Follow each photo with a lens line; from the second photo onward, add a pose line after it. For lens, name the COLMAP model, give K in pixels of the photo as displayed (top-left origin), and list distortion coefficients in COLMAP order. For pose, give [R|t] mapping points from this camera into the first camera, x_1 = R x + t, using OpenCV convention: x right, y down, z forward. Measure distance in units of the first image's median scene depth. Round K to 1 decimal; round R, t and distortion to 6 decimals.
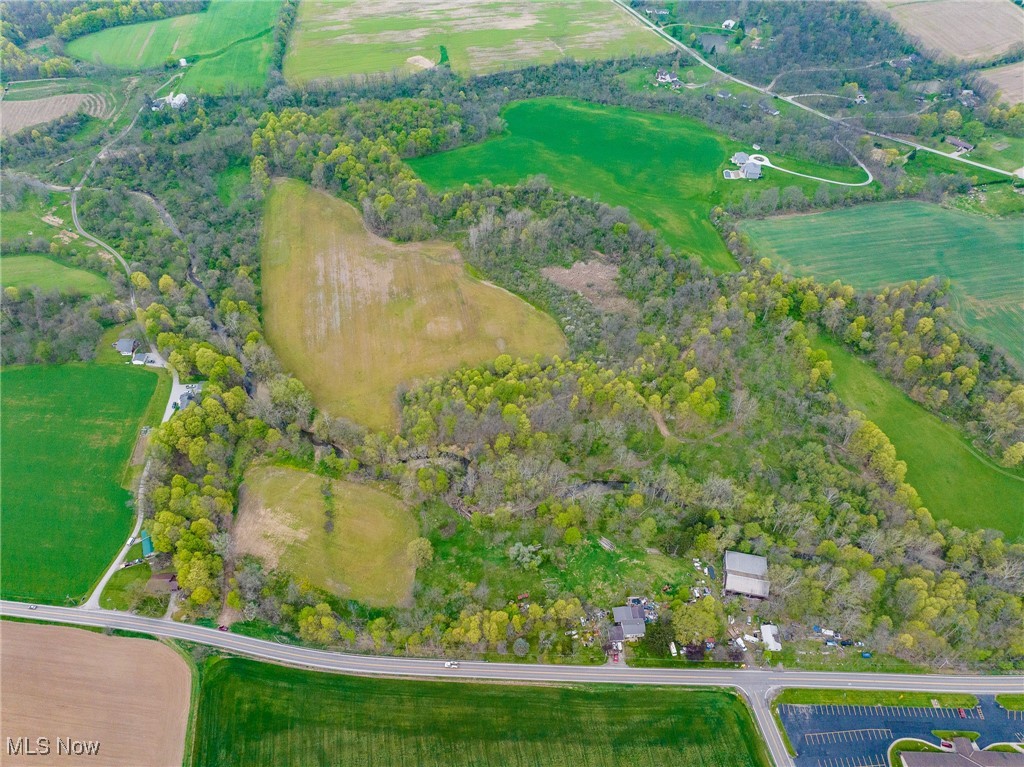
lens RADIAL K [[722.7, 0, 512.0], [0, 722.7, 383.5], [0, 0, 1]] dist [-0.035776, -0.002109]
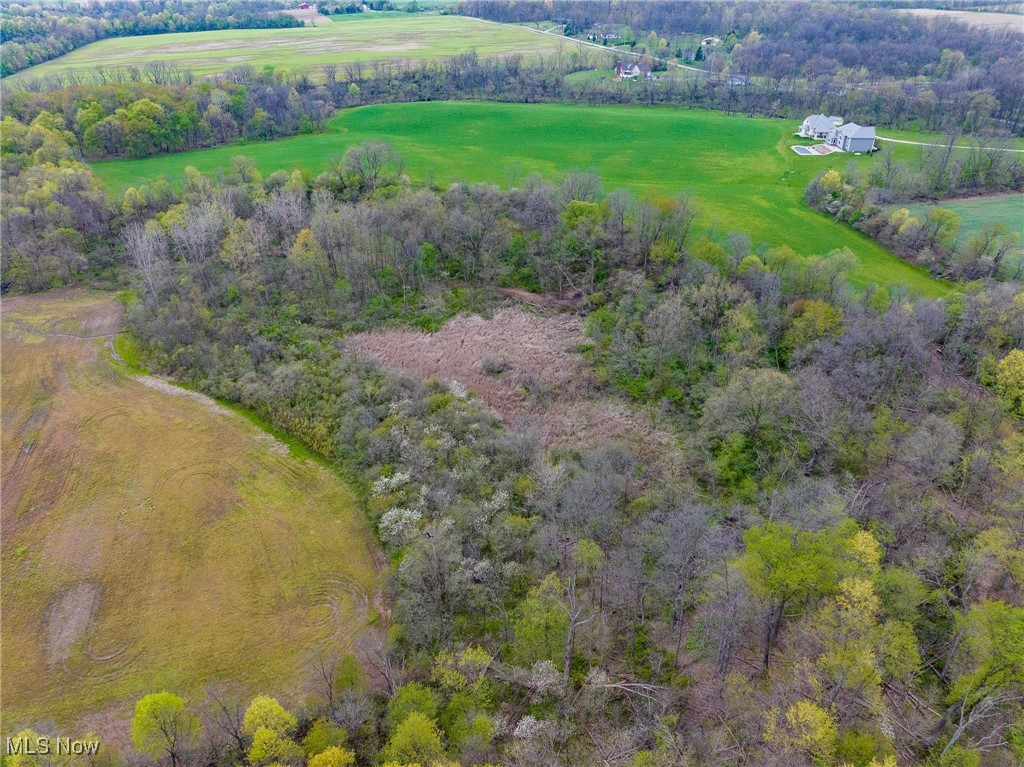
lens RADIAL K [[722.7, 0, 512.0], [0, 722.7, 383.5], [0, 0, 1]] dist [-0.035776, -0.002109]
pose [[0.996882, -0.049640, 0.061344, 0.100708], [0.063577, 0.965714, -0.251702, -0.057549], [-0.046746, 0.254817, 0.965859, 0.749332]]
